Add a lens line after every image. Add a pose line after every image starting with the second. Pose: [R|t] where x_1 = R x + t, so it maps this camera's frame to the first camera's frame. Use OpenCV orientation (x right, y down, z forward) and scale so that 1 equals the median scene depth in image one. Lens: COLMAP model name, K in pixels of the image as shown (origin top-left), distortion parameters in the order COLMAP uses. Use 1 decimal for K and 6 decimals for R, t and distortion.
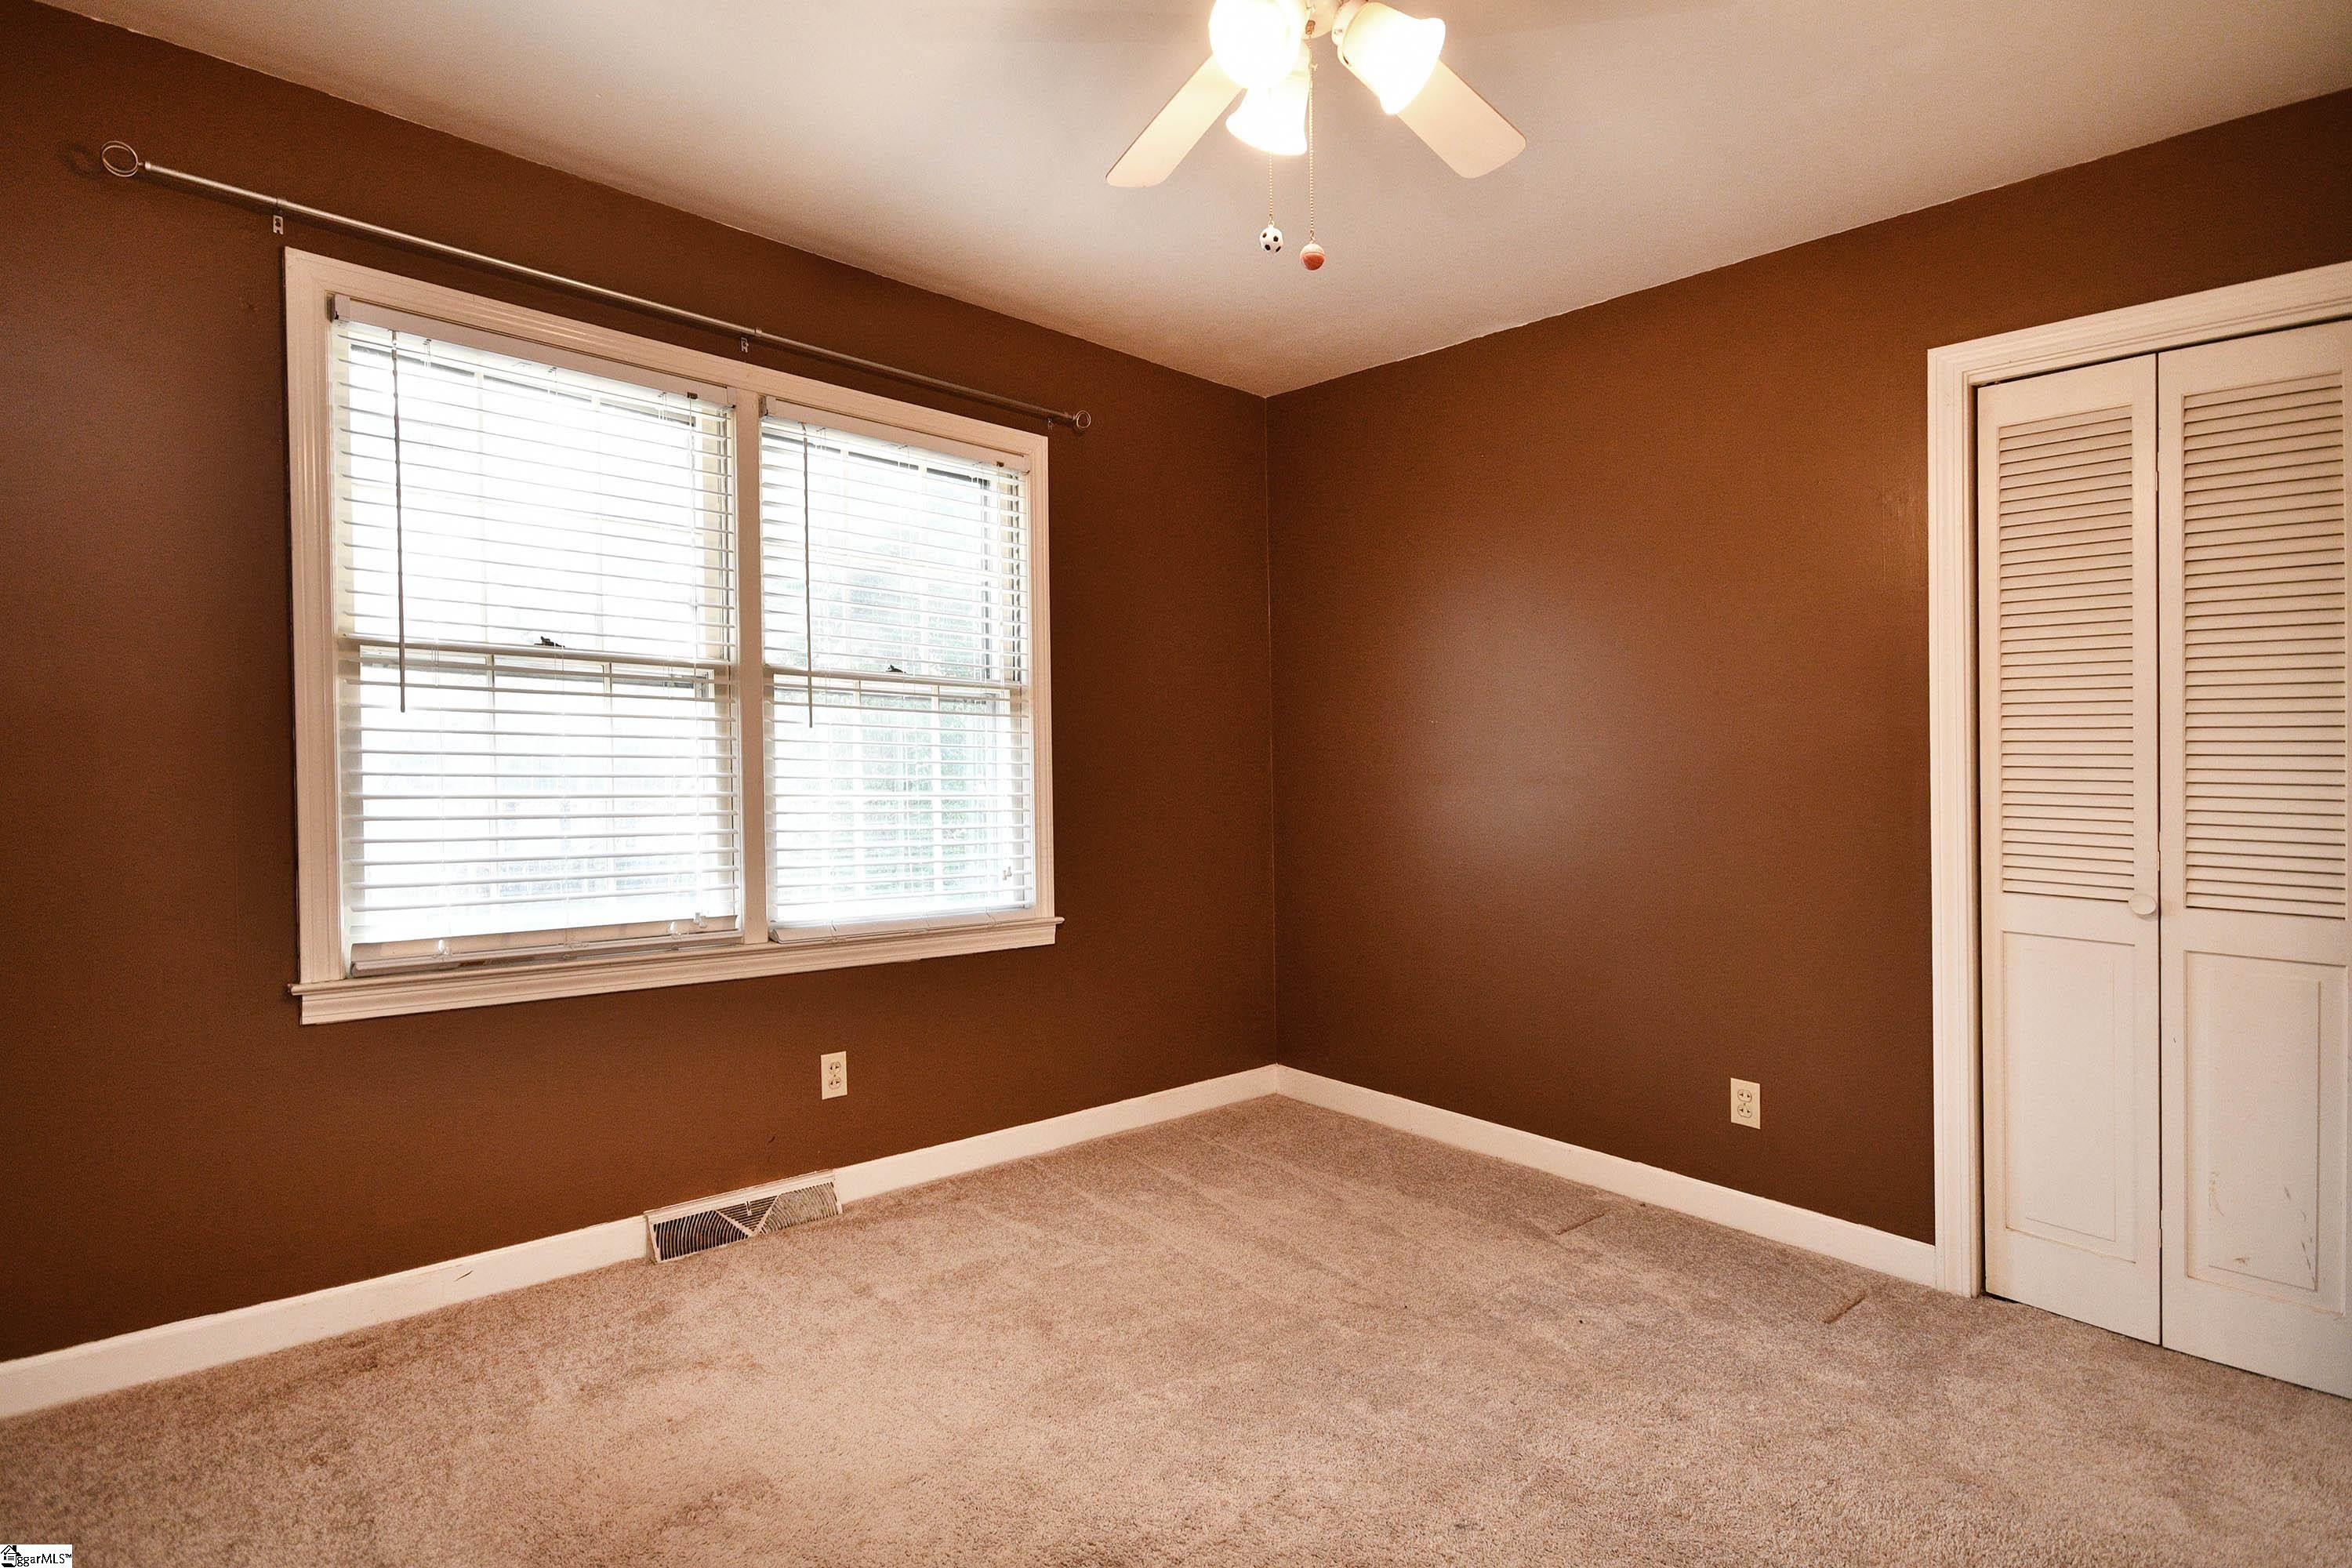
lens RADIAL K [[1121.6, 0, 1184.9], [0, 1121.6, 787.7], [0, 0, 1]] dist [-0.012434, -0.003648]
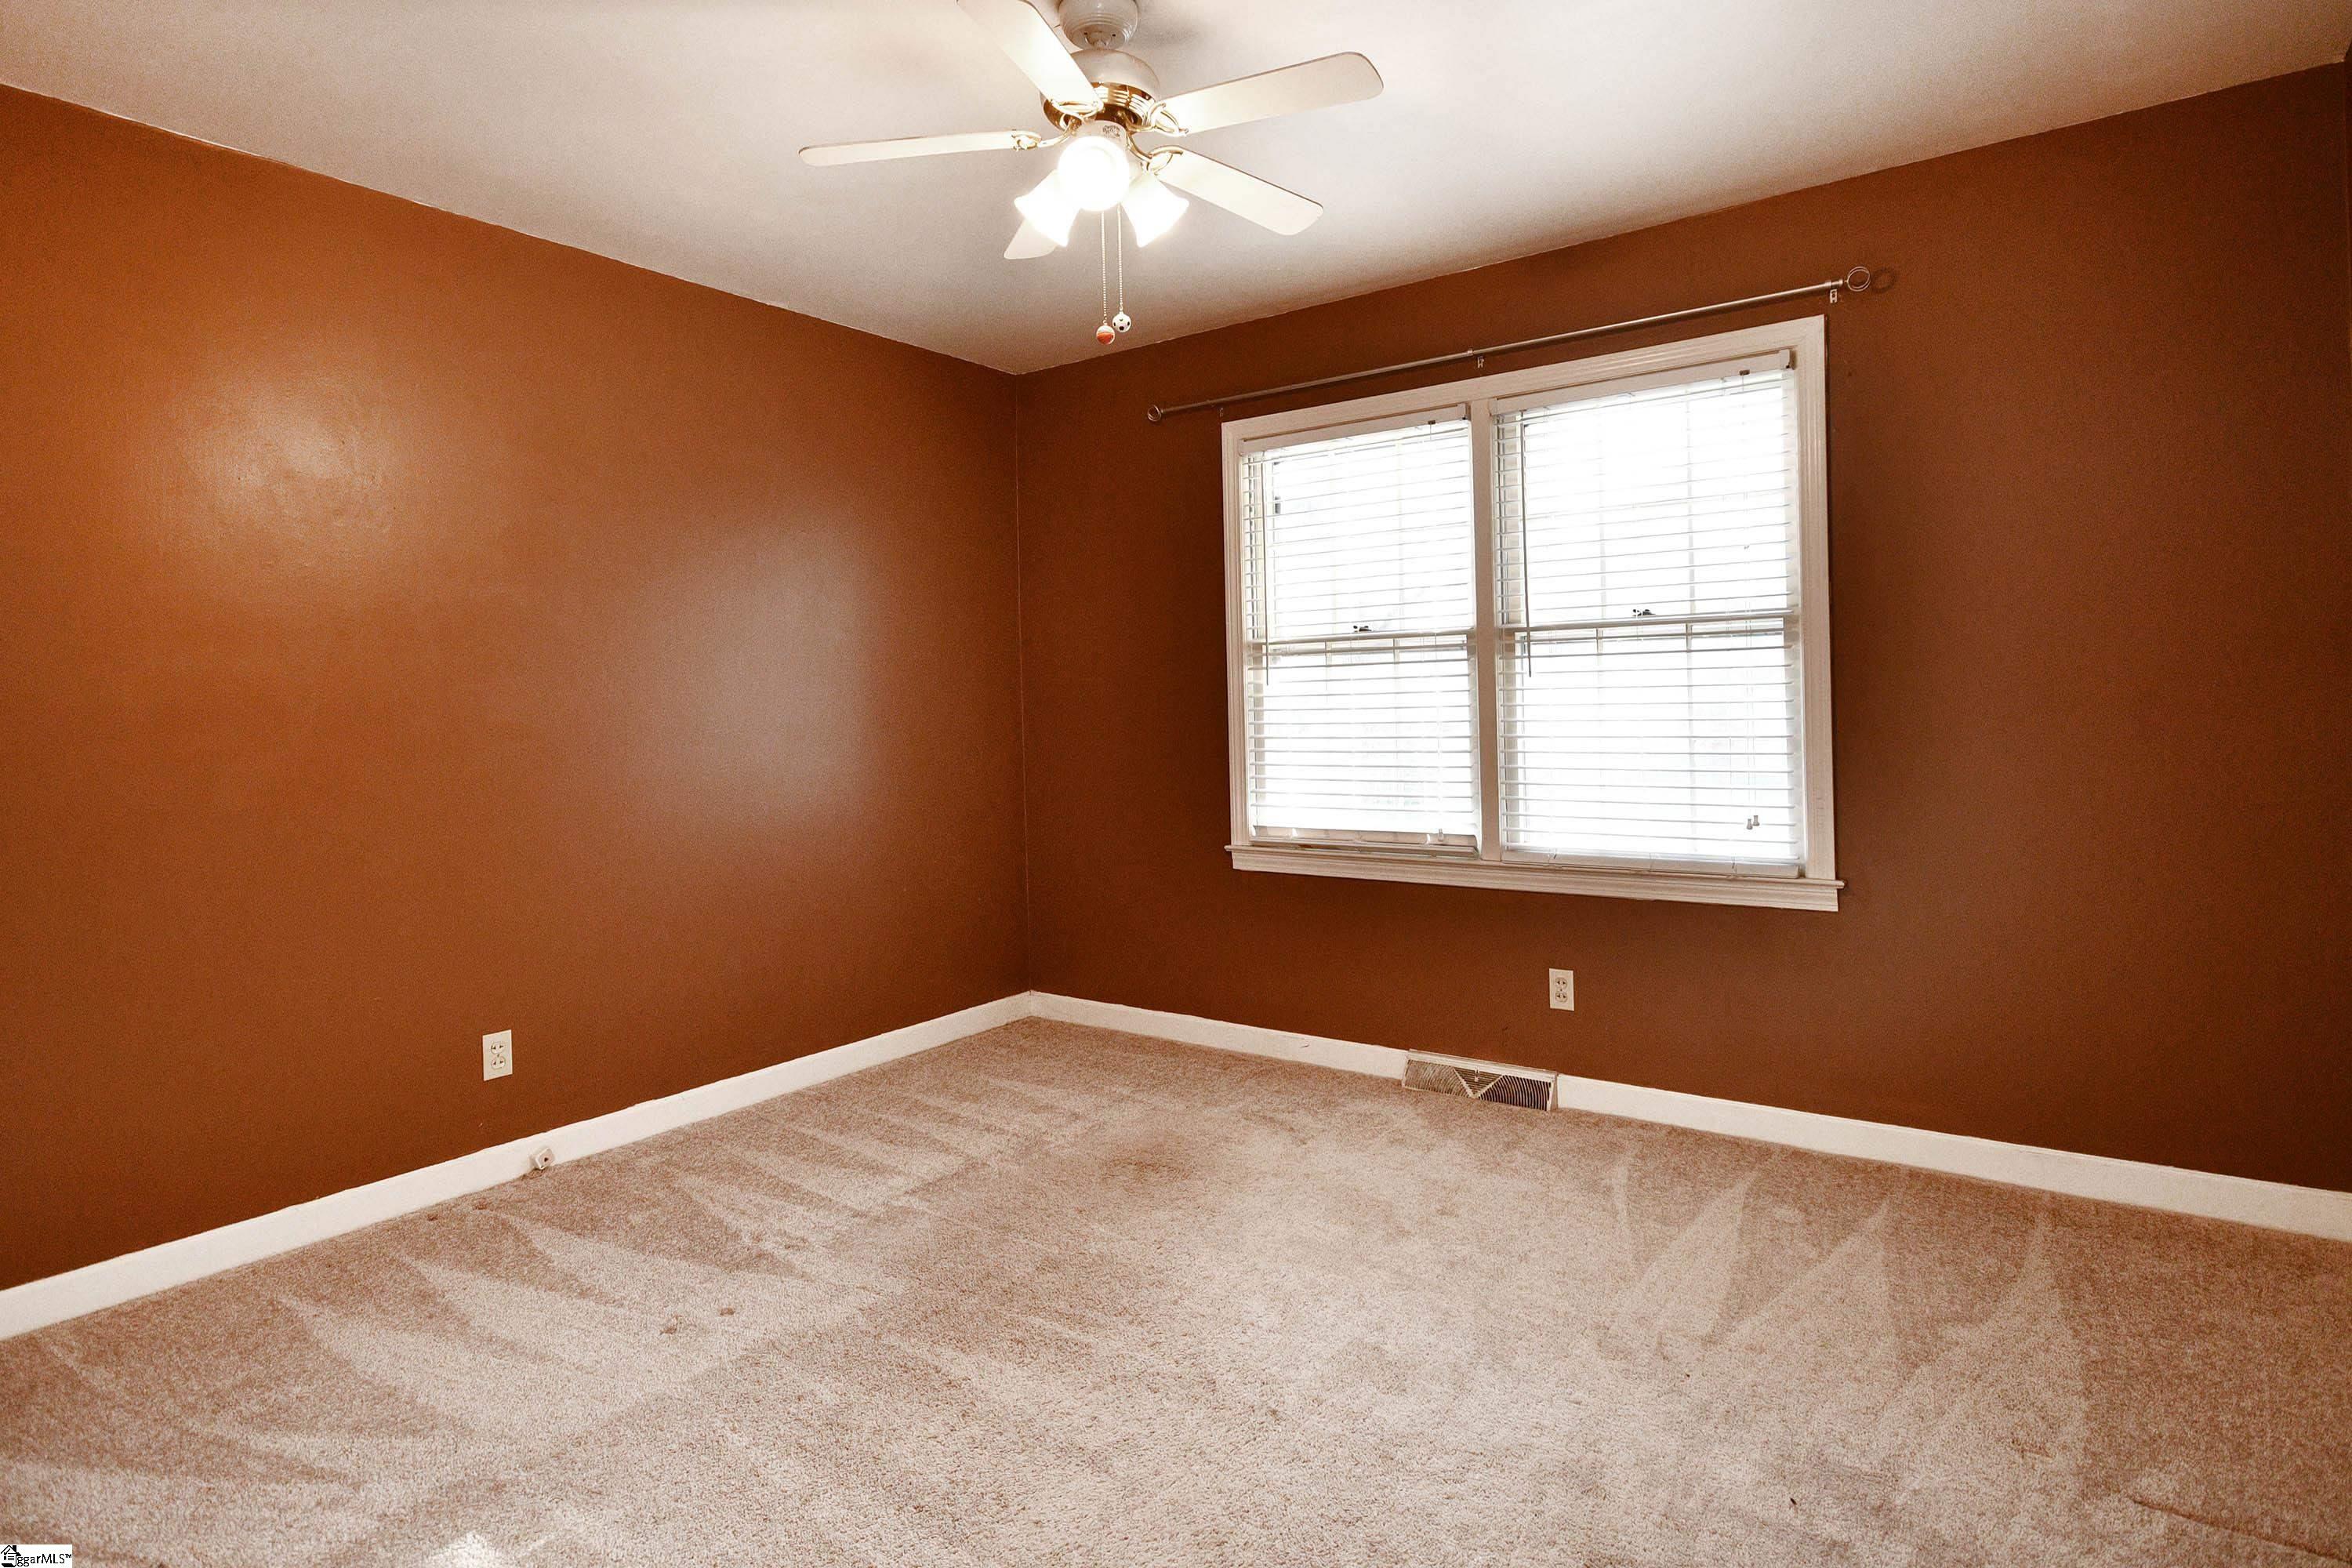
lens RADIAL K [[1121.6, 0, 1189.0], [0, 1121.6, 775.1], [0, 0, 1]] dist [-0.012434, -0.003648]
pose [[0.264562, 0.024227, -0.964064, 0.697819], [-0.000645, 0.999689, 0.024945, 0.018710], [0.964368, -0.005978, 0.264496, 0.378356]]
